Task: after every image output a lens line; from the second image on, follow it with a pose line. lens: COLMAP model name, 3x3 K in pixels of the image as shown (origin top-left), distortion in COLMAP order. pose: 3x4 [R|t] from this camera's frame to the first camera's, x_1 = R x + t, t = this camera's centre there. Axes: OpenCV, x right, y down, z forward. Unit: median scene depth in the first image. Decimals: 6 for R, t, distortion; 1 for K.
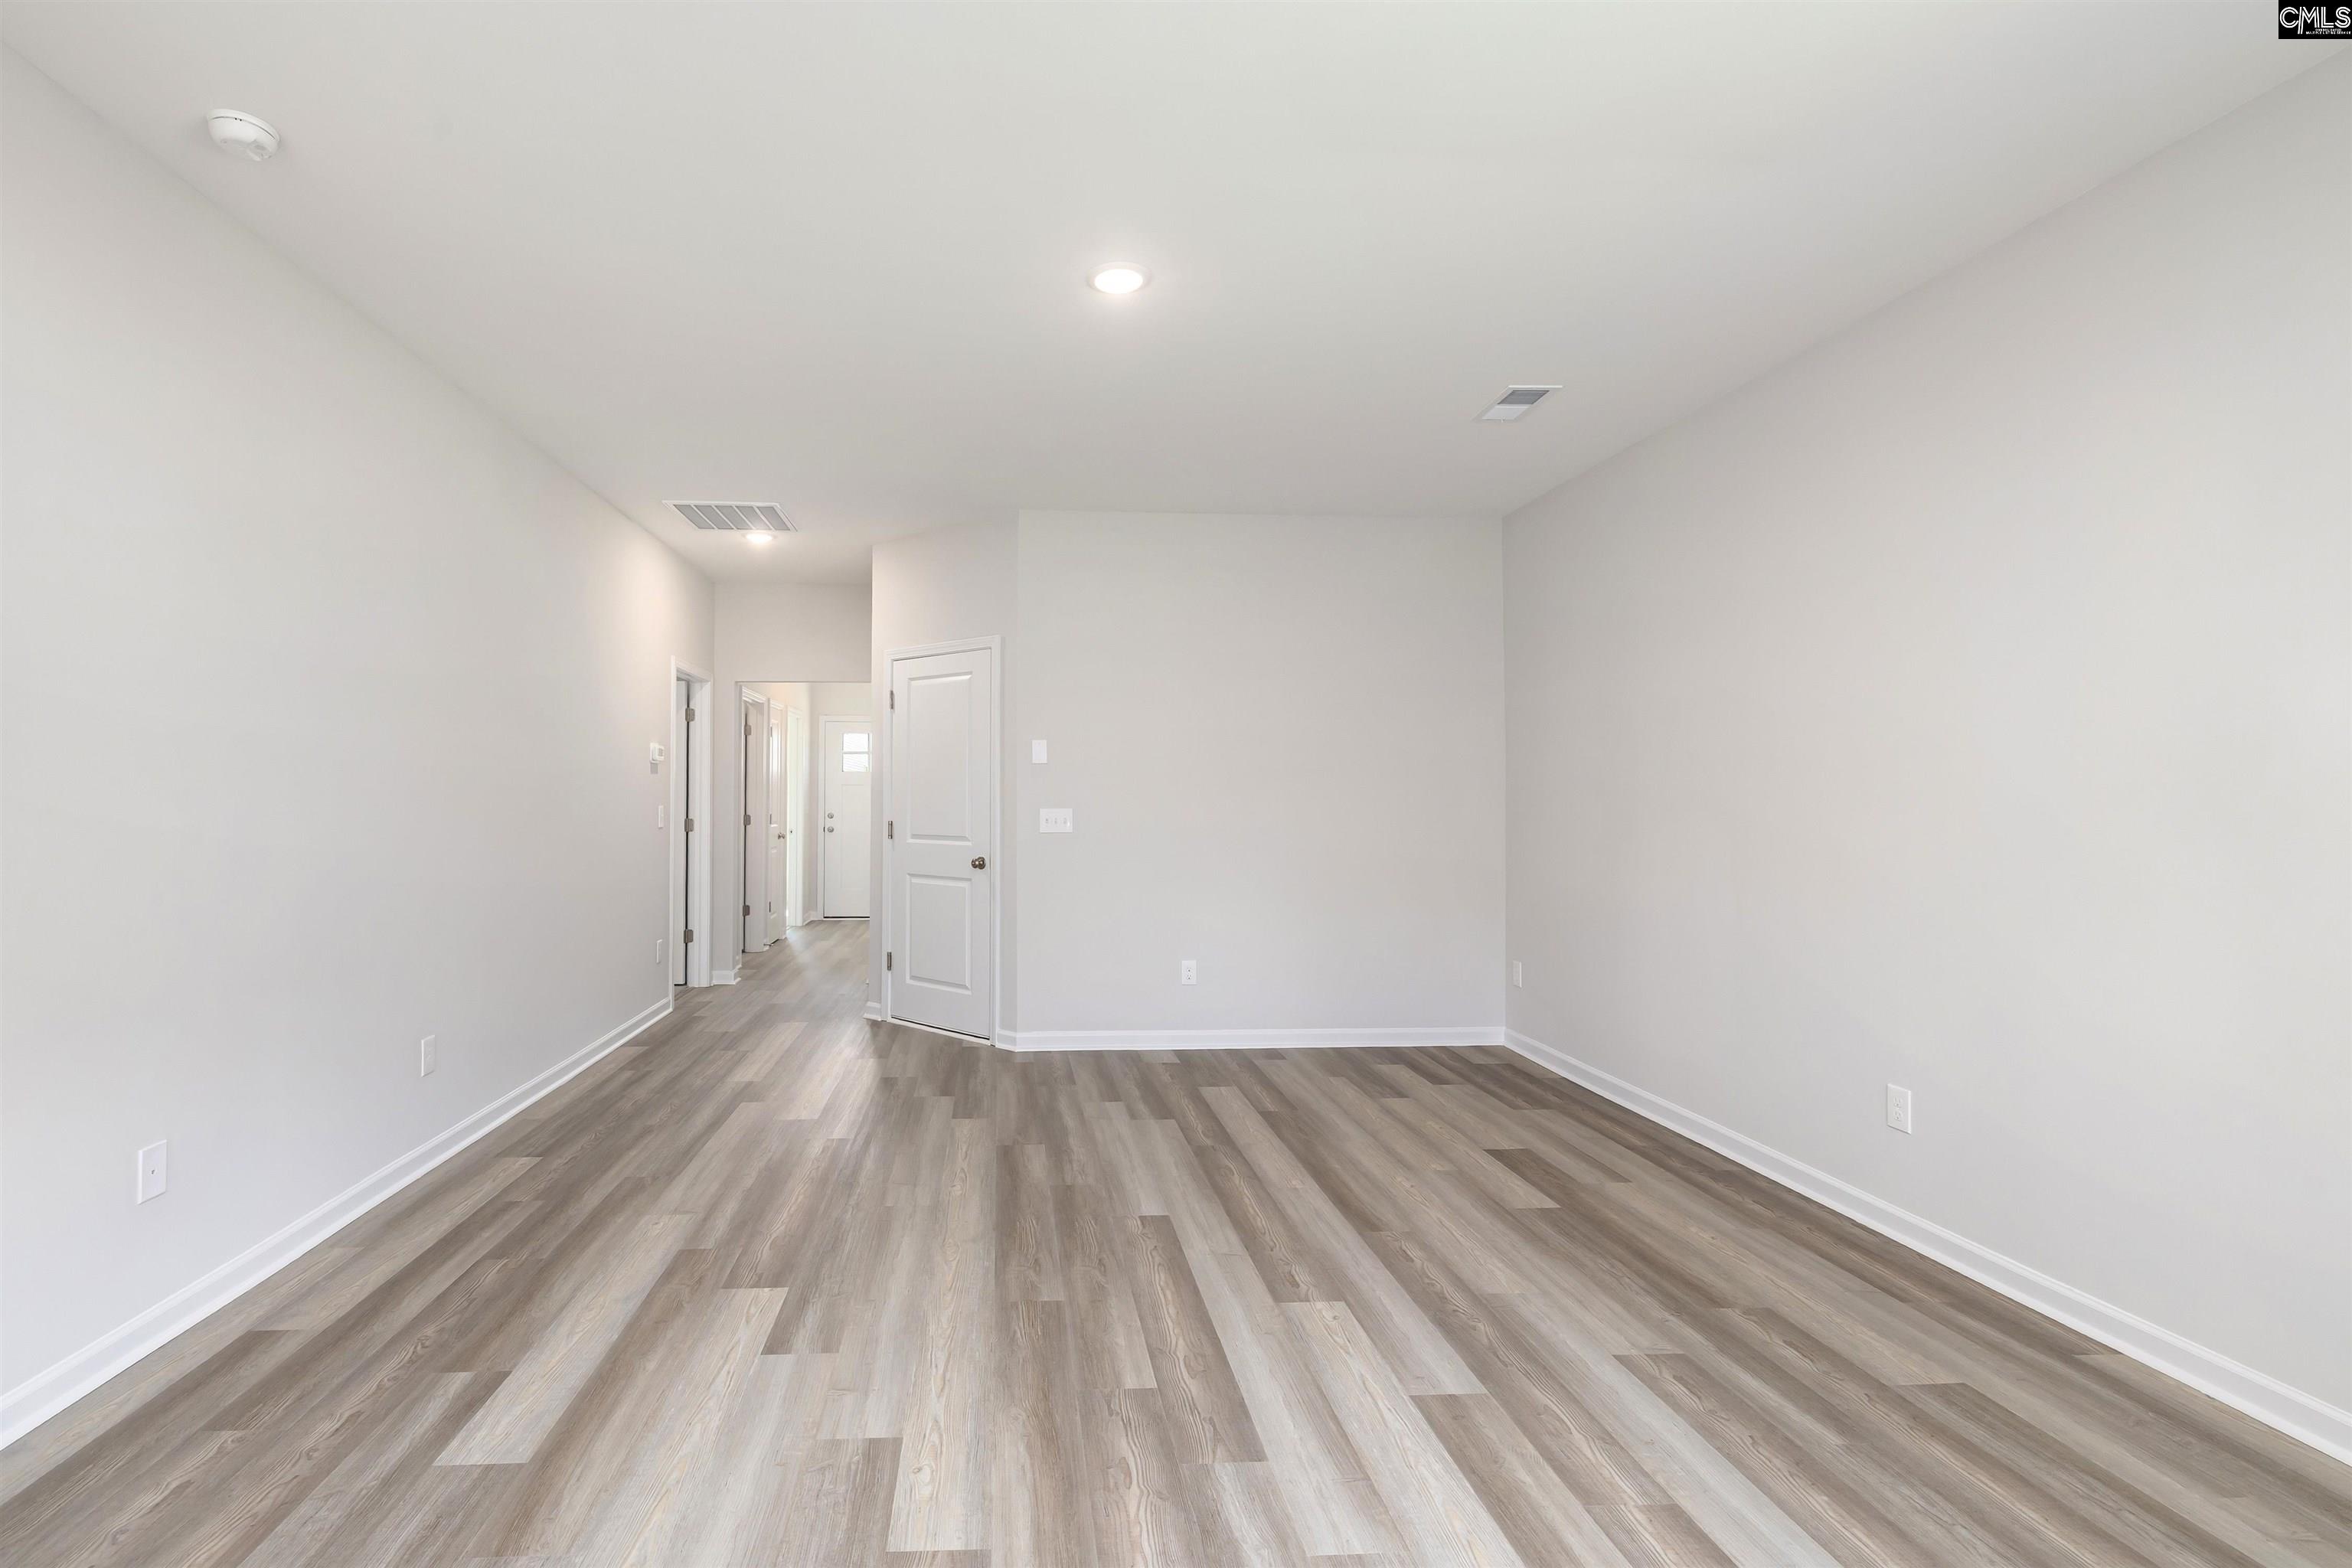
lens RADIAL K [[1039.5, 0, 1164.1], [0, 1039.5, 786.1], [0, 0, 1]] dist [0.017122, 0.000030]
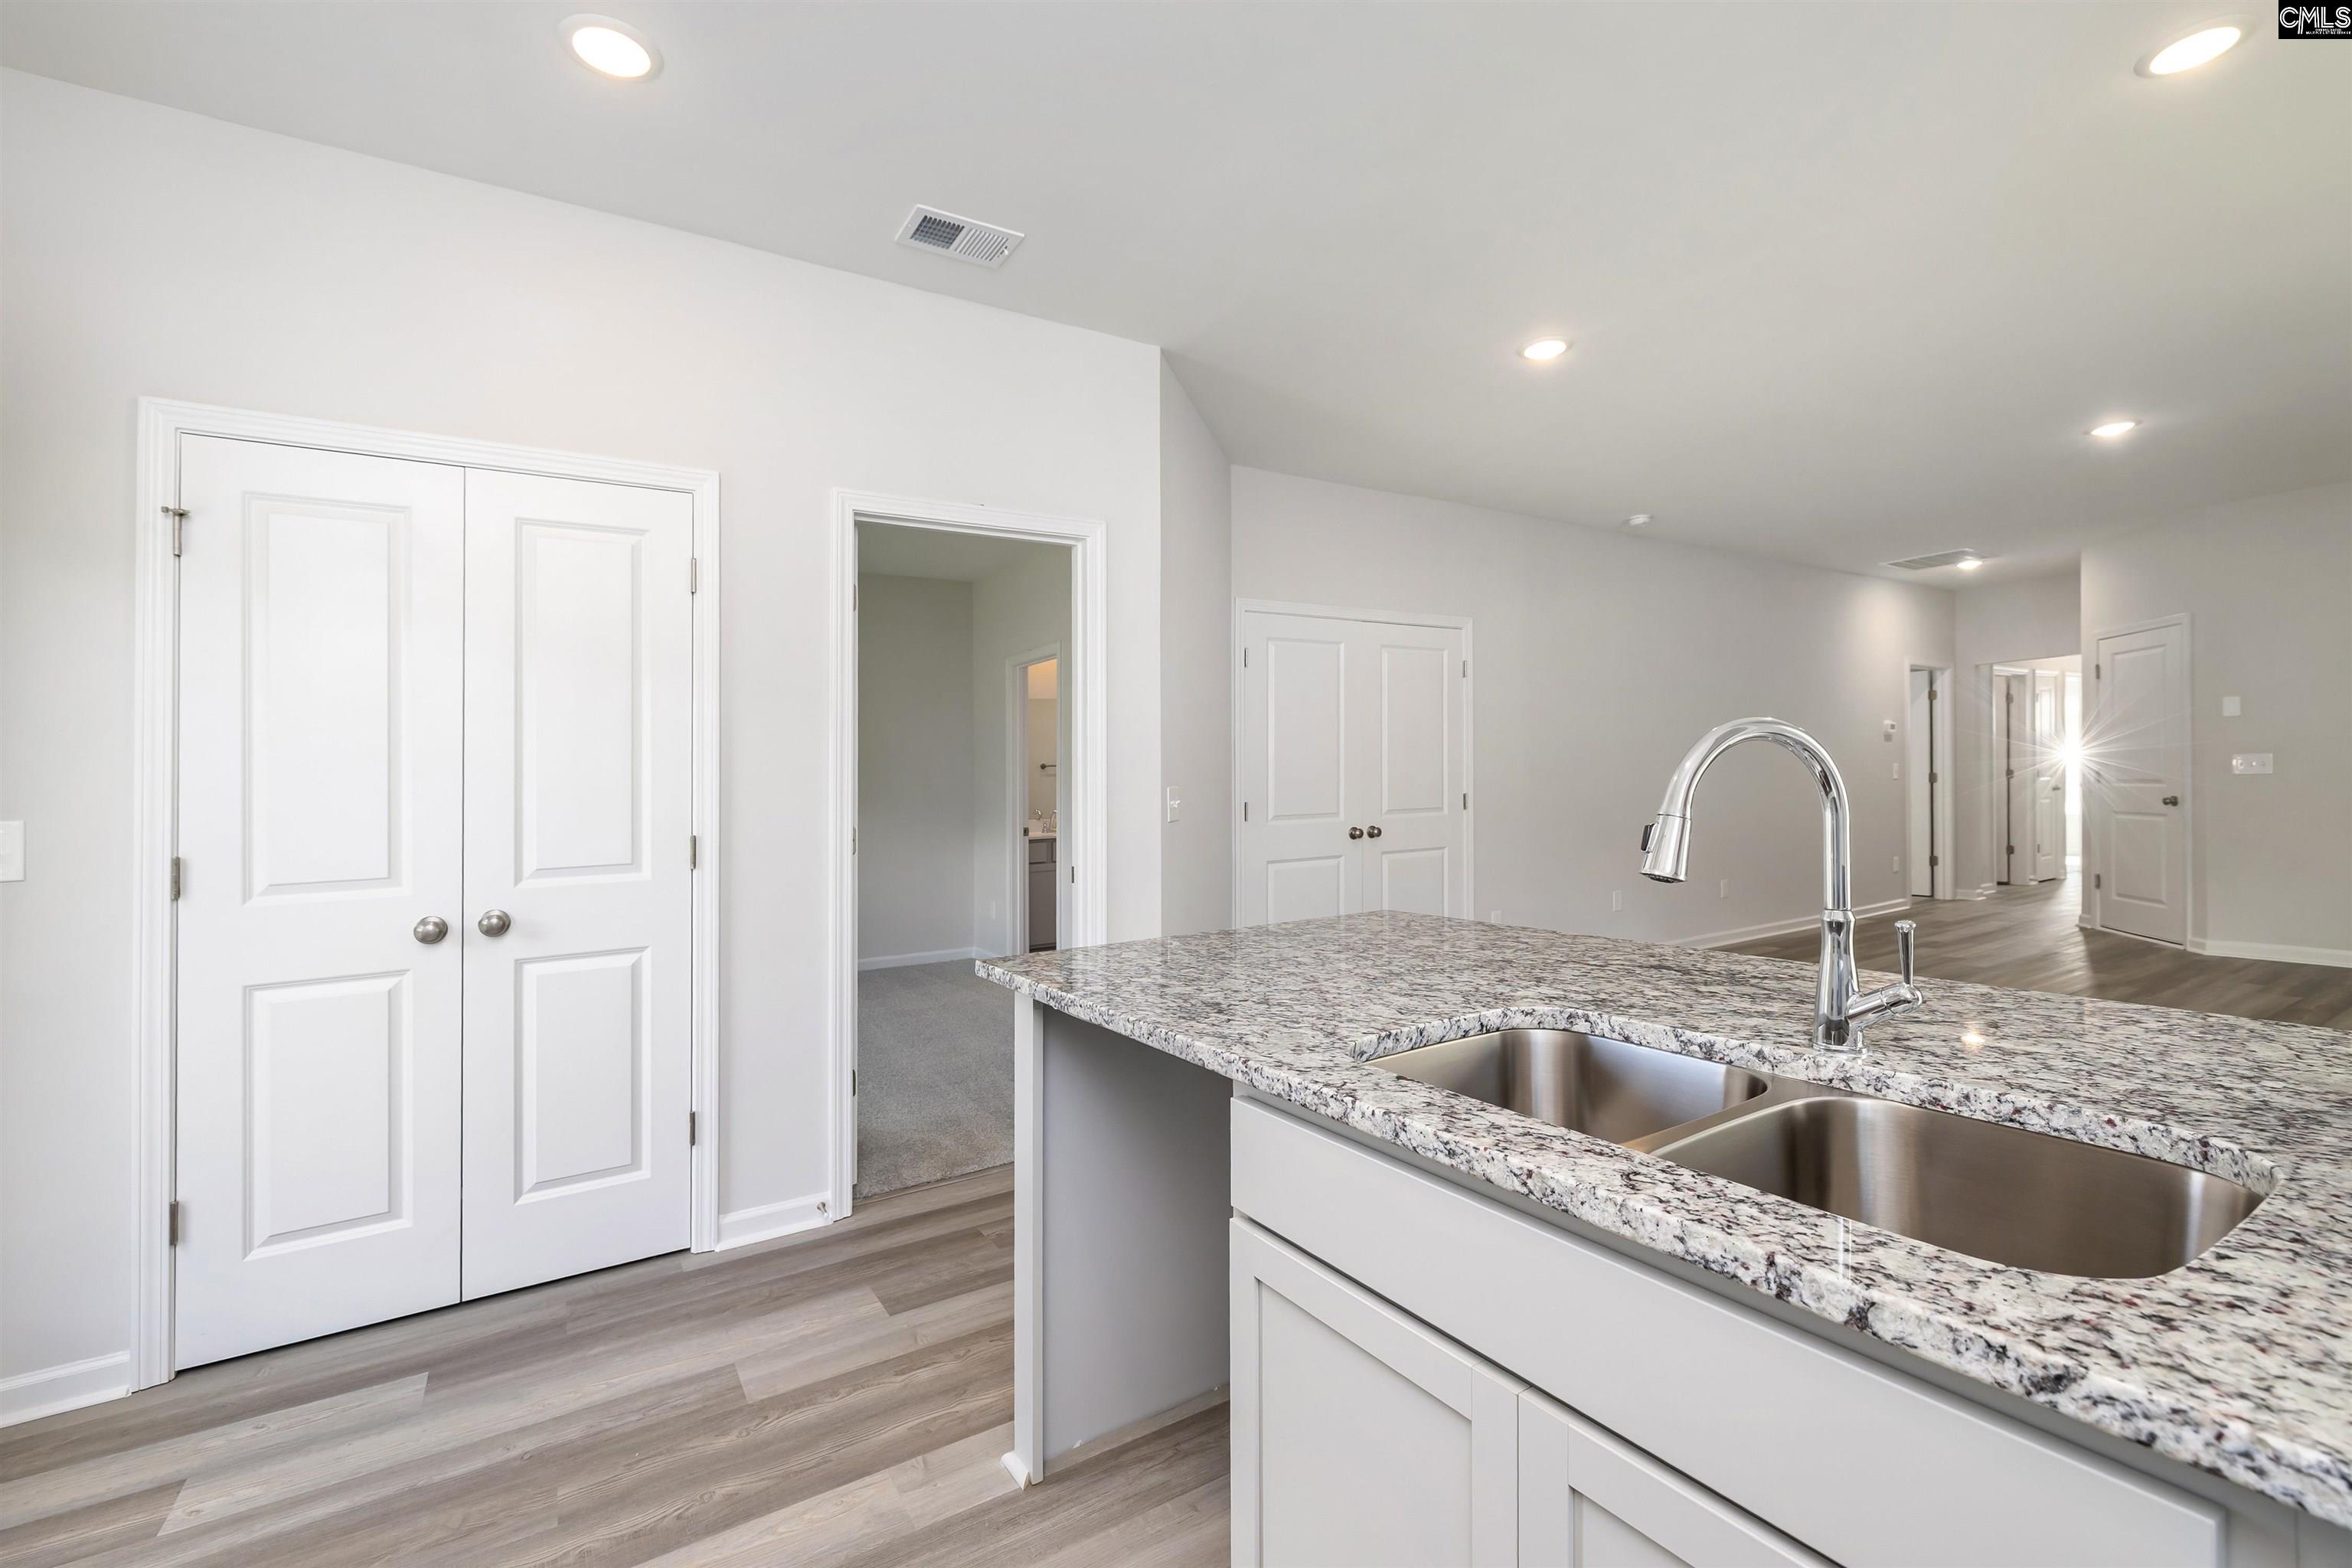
lens RADIAL K [[1039.5, 0, 1169.4], [0, 1039.5, 774.9], [0, 0, 1]] dist [0.017122, 0.000030]
pose [[0.424893, -0.015371, -0.905113, 1.328781], [0.027058, 0.999625, -0.004274, 0.050207], [0.904839, -0.022674, 0.425150, -1.759566]]
